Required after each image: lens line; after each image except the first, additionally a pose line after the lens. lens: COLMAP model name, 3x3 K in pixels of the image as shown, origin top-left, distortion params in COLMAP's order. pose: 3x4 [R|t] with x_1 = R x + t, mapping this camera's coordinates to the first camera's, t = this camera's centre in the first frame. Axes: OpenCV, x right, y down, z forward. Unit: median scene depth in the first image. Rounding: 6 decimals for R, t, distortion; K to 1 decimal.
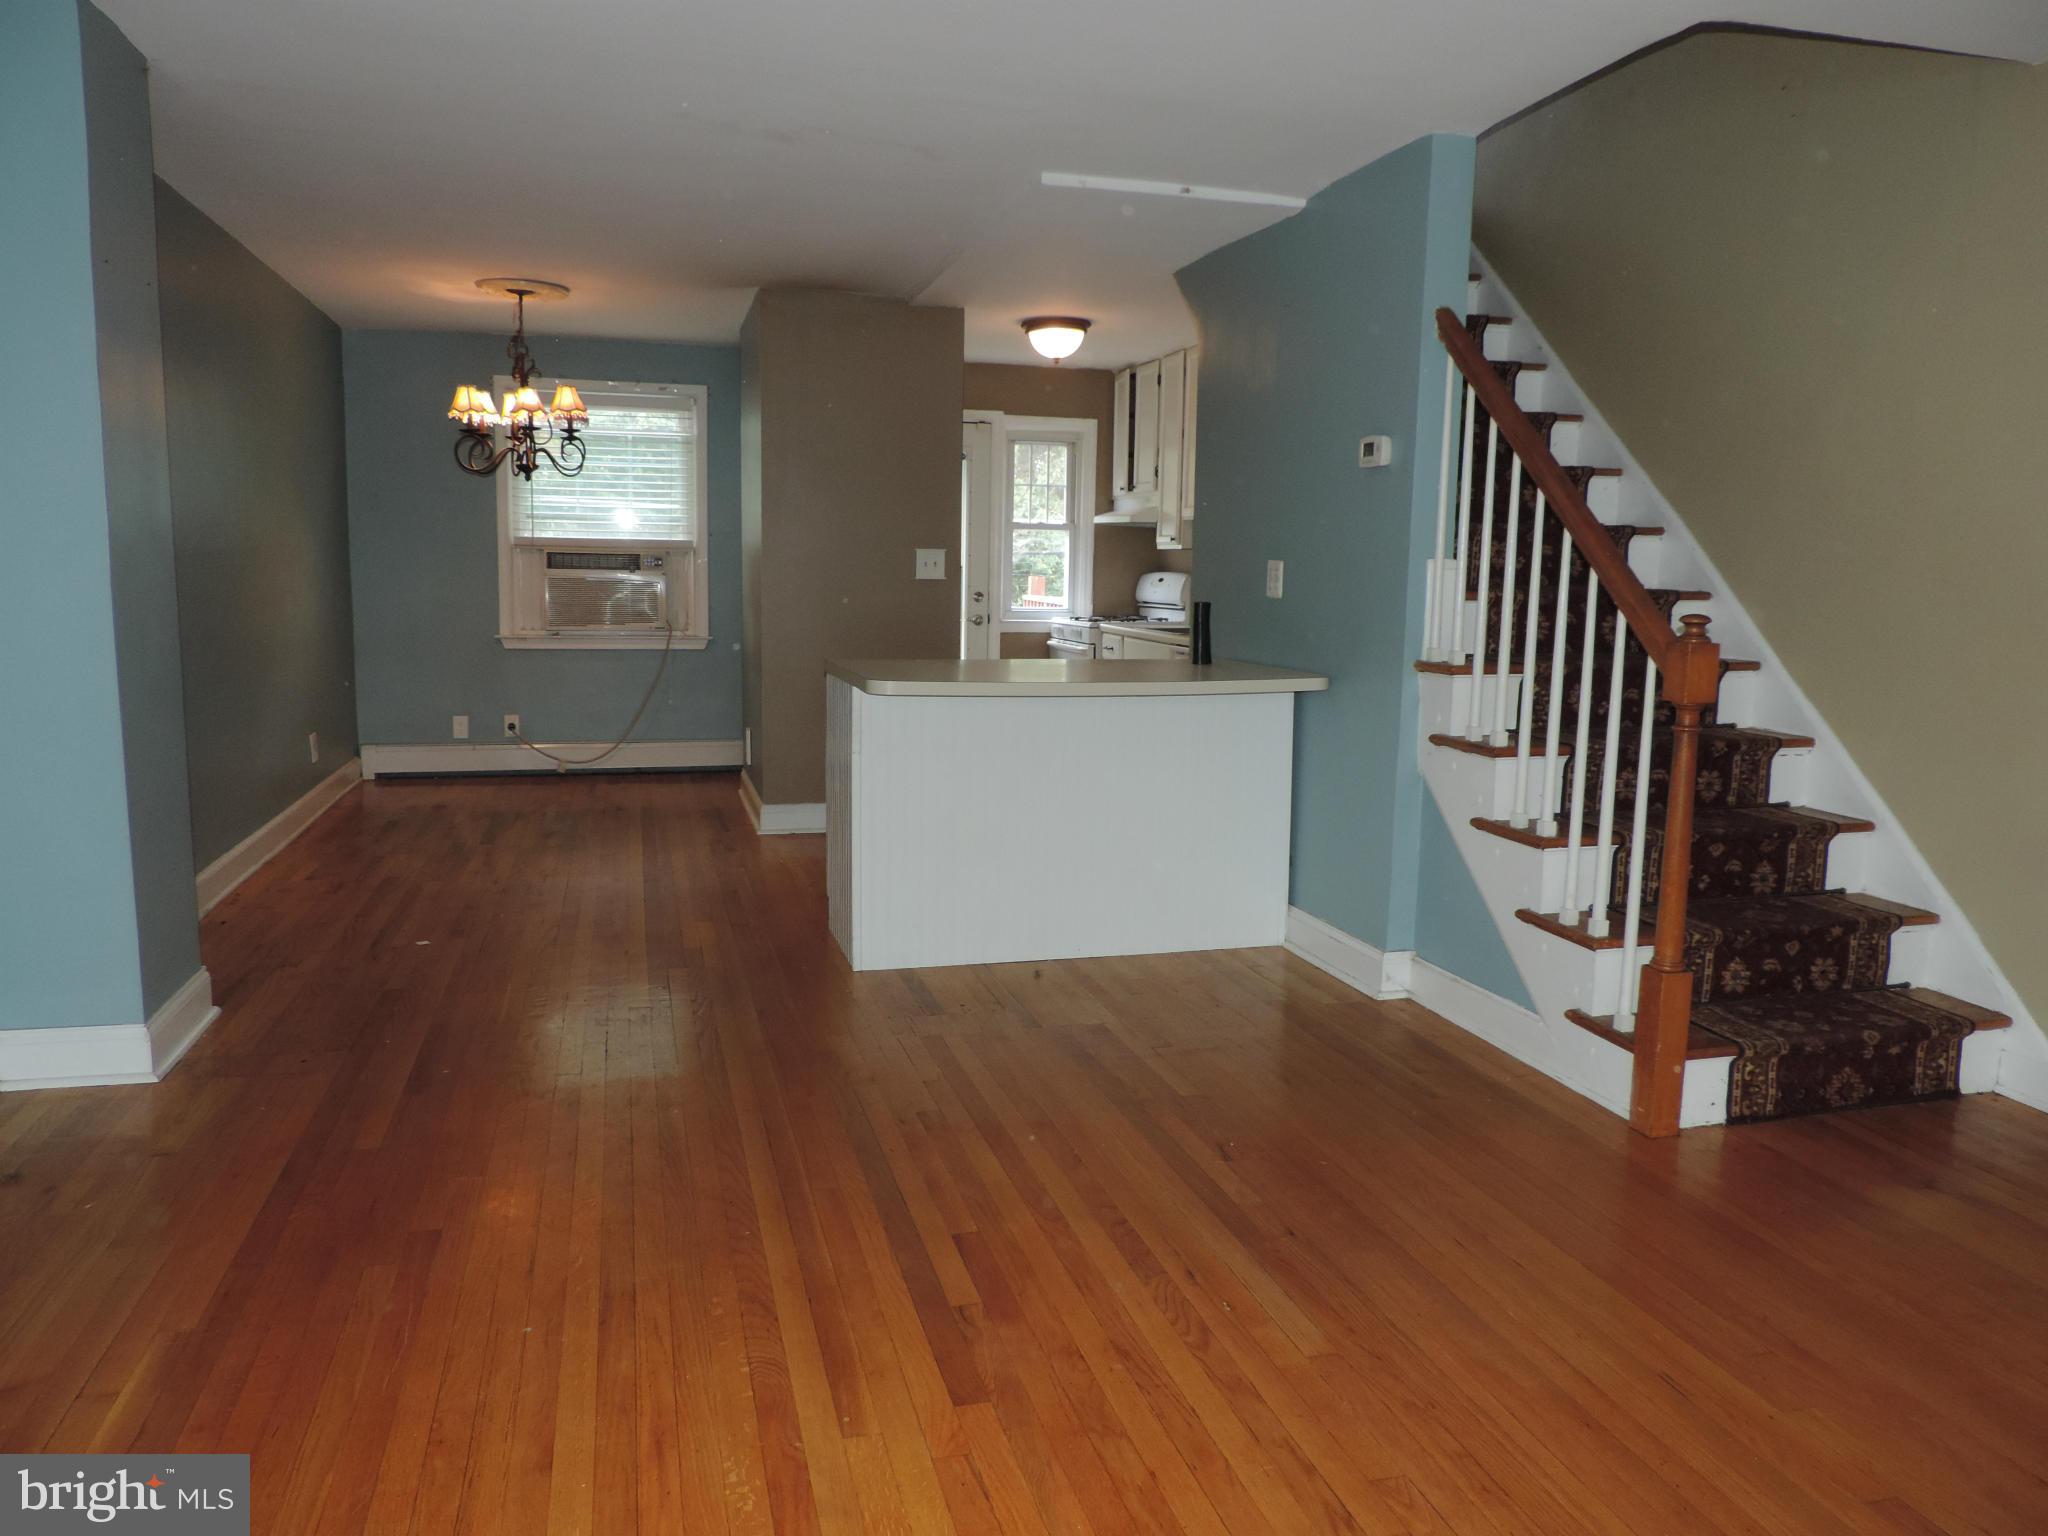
lens RADIAL K [[1456.8, 0, 1024.0], [0, 1456.8, 768.0], [0, 0, 1]] dist [-0.015779, -0.001970]
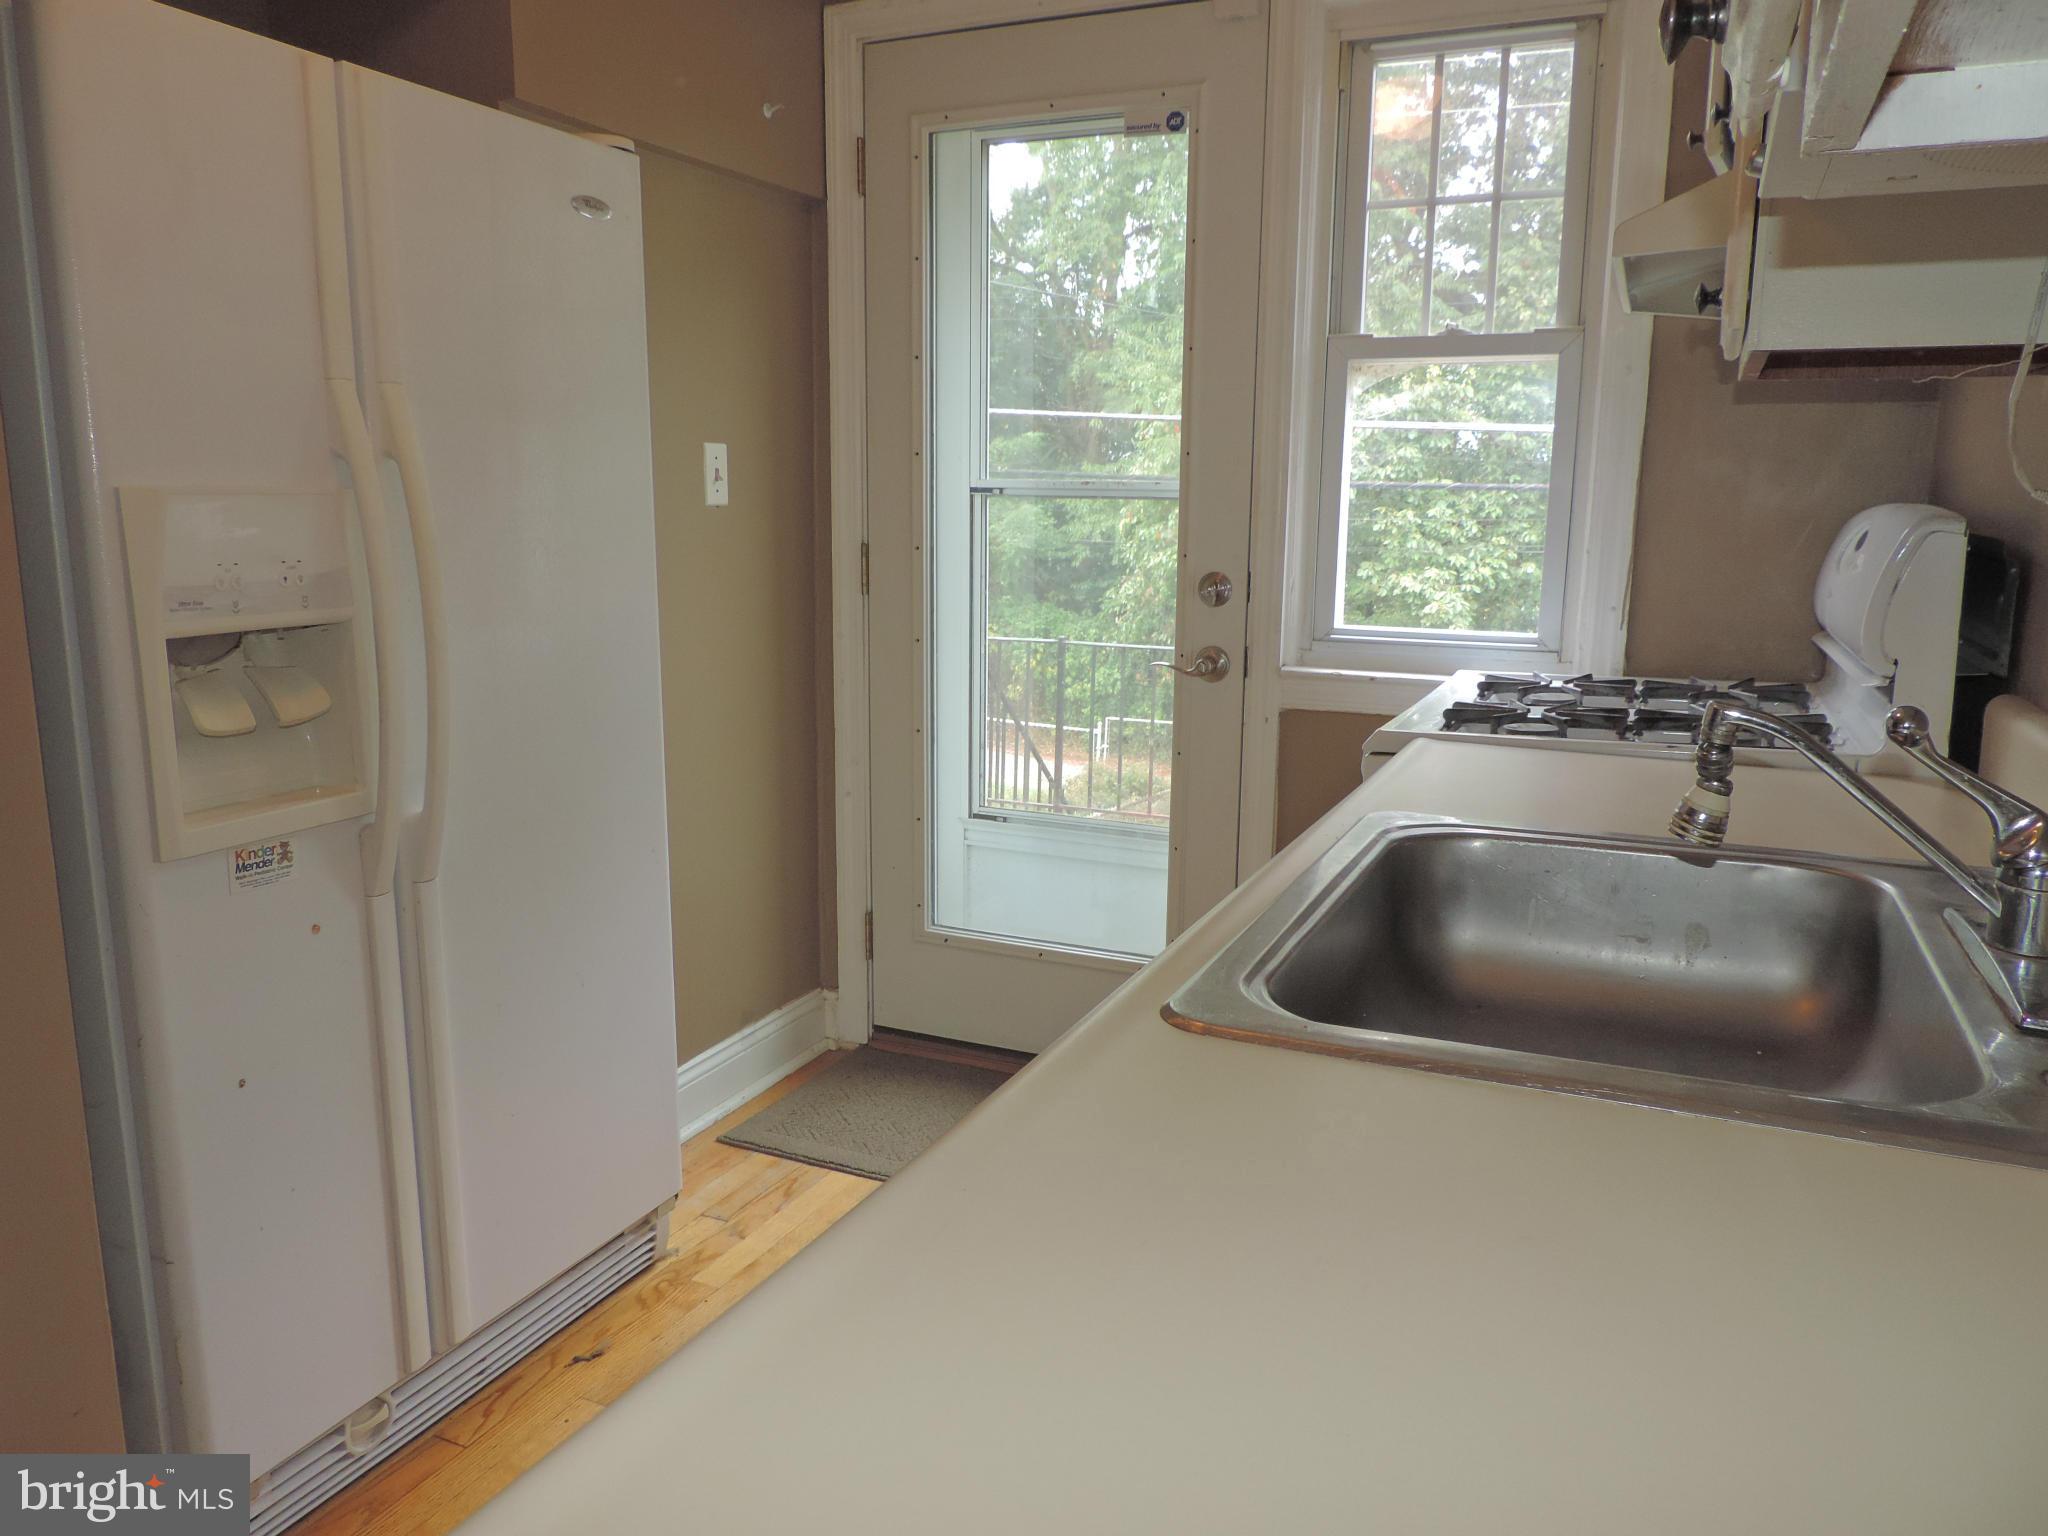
lens RADIAL K [[1456.8, 0, 1024.0], [0, 1456.8, 768.0], [0, 0, 1]] dist [-0.015779, -0.001970]
pose [[0.769903, 0.108398, -0.628887, 0.178492], [-0.085683, 0.994104, 0.066453, -0.127180], [0.632382, 0.002722, 0.774652, 0.967164]]
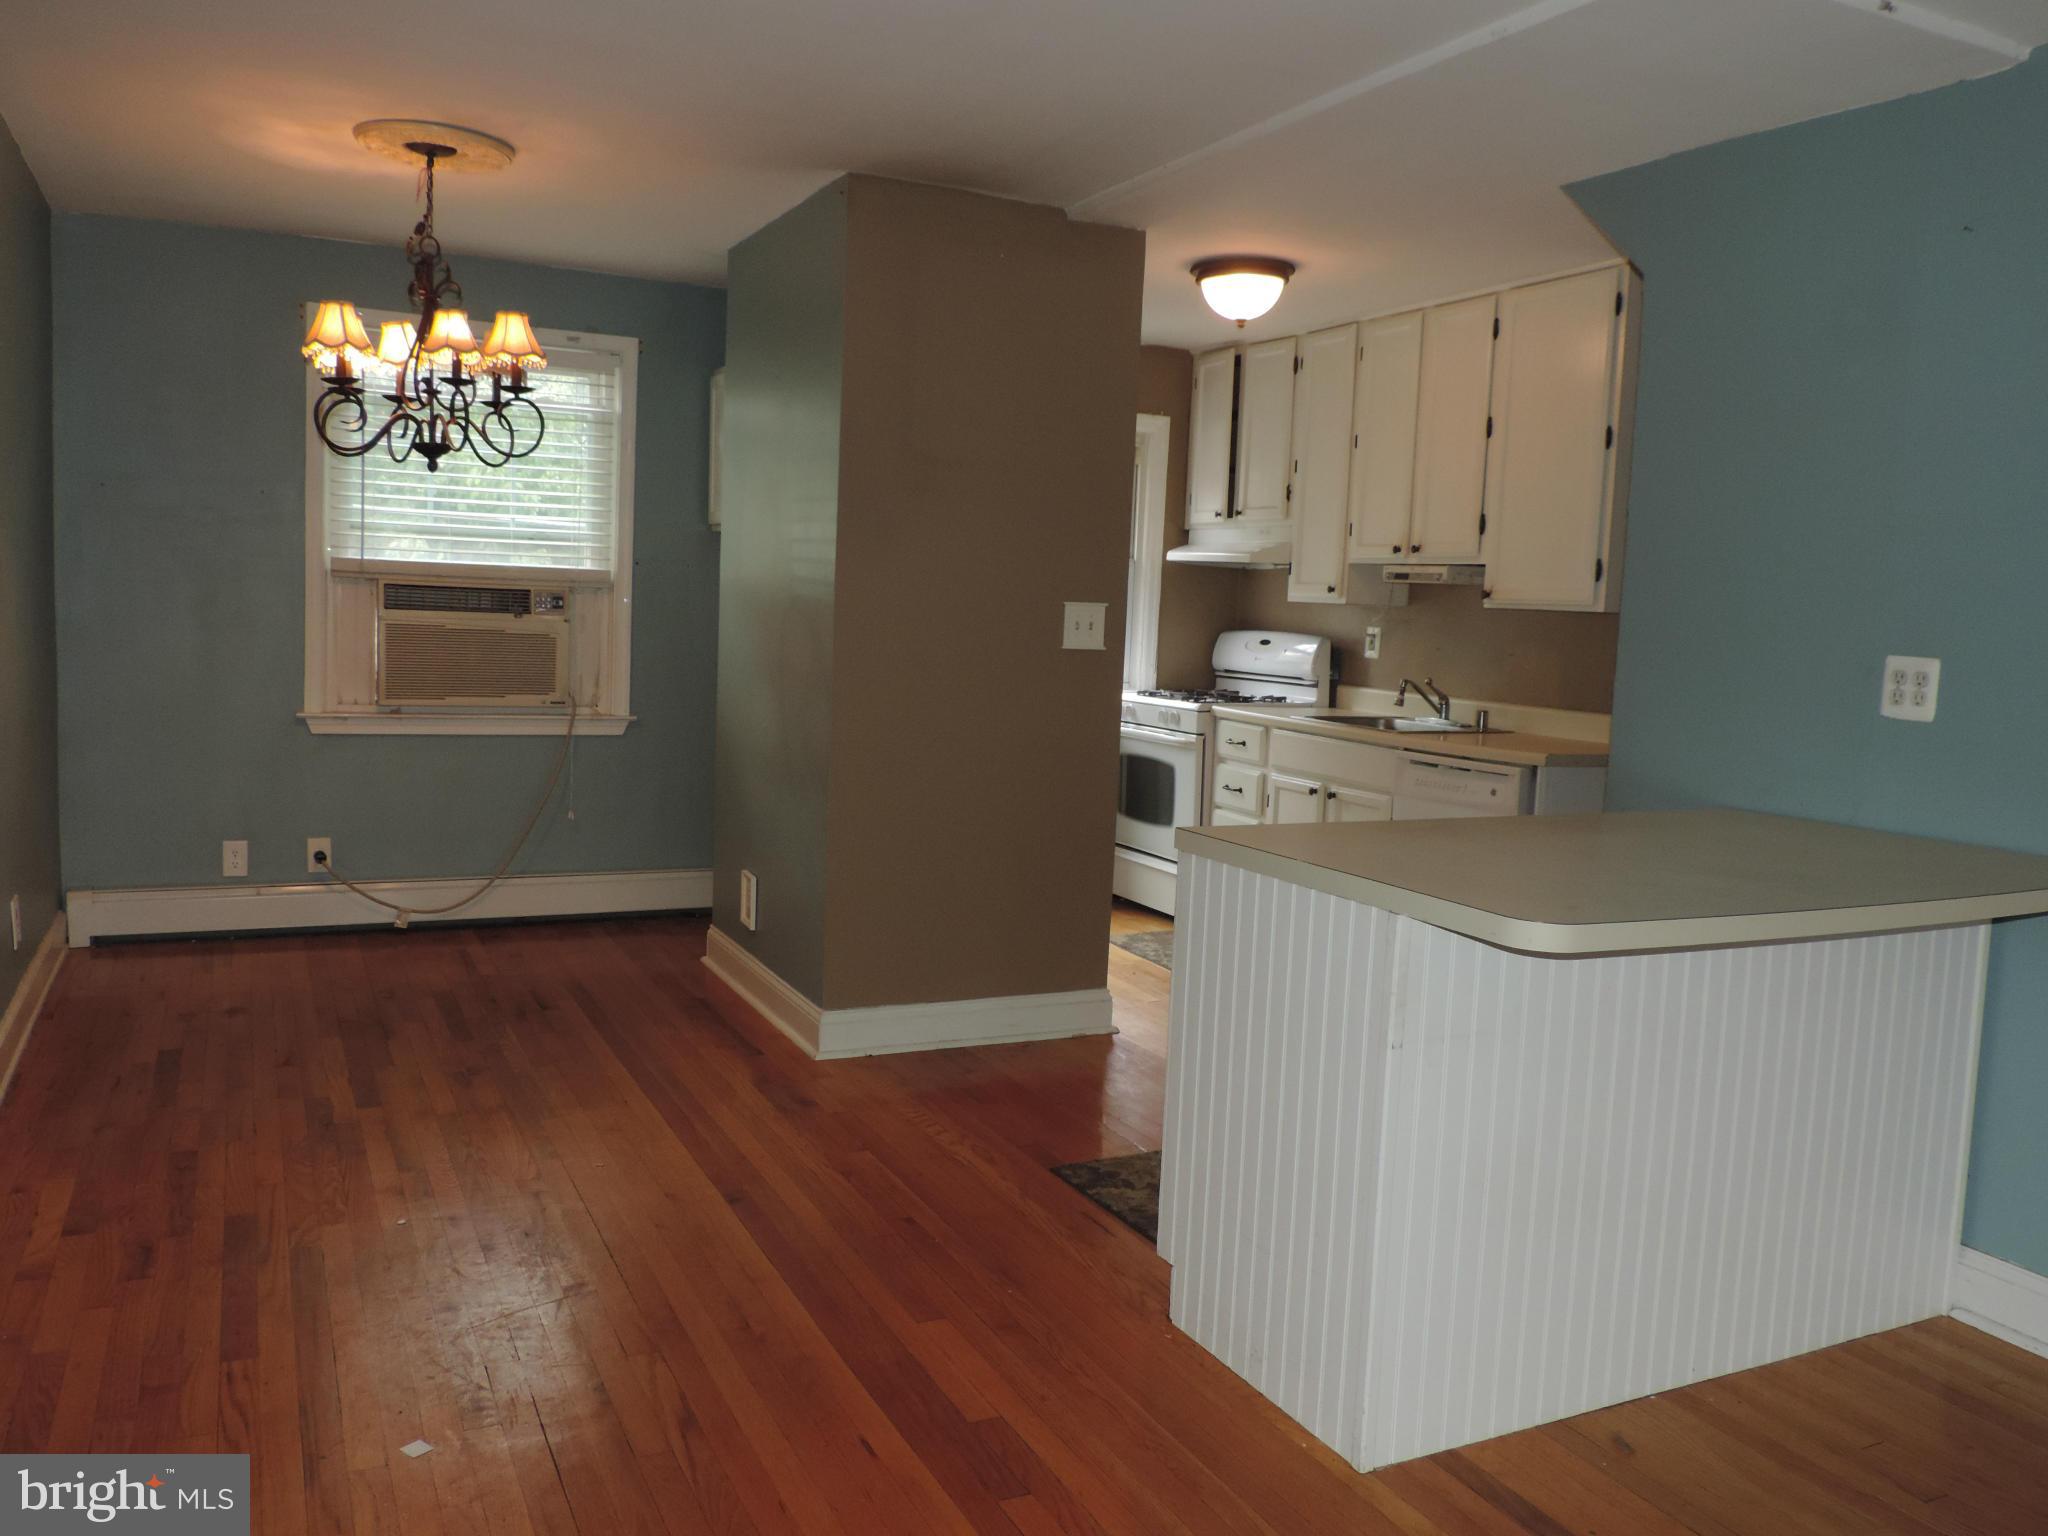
lens RADIAL K [[1596.1, 0, 1024.0], [0, 1596.1, 768.0], [0, 0, 1]] dist [-0.025398, -0.002158]
pose [[0.981448, 0.004516, 0.191674, -0.225764], [0.000566, 0.999650, -0.026450, -0.059353], [-0.191727, 0.026068, 0.981102, 0.321737]]
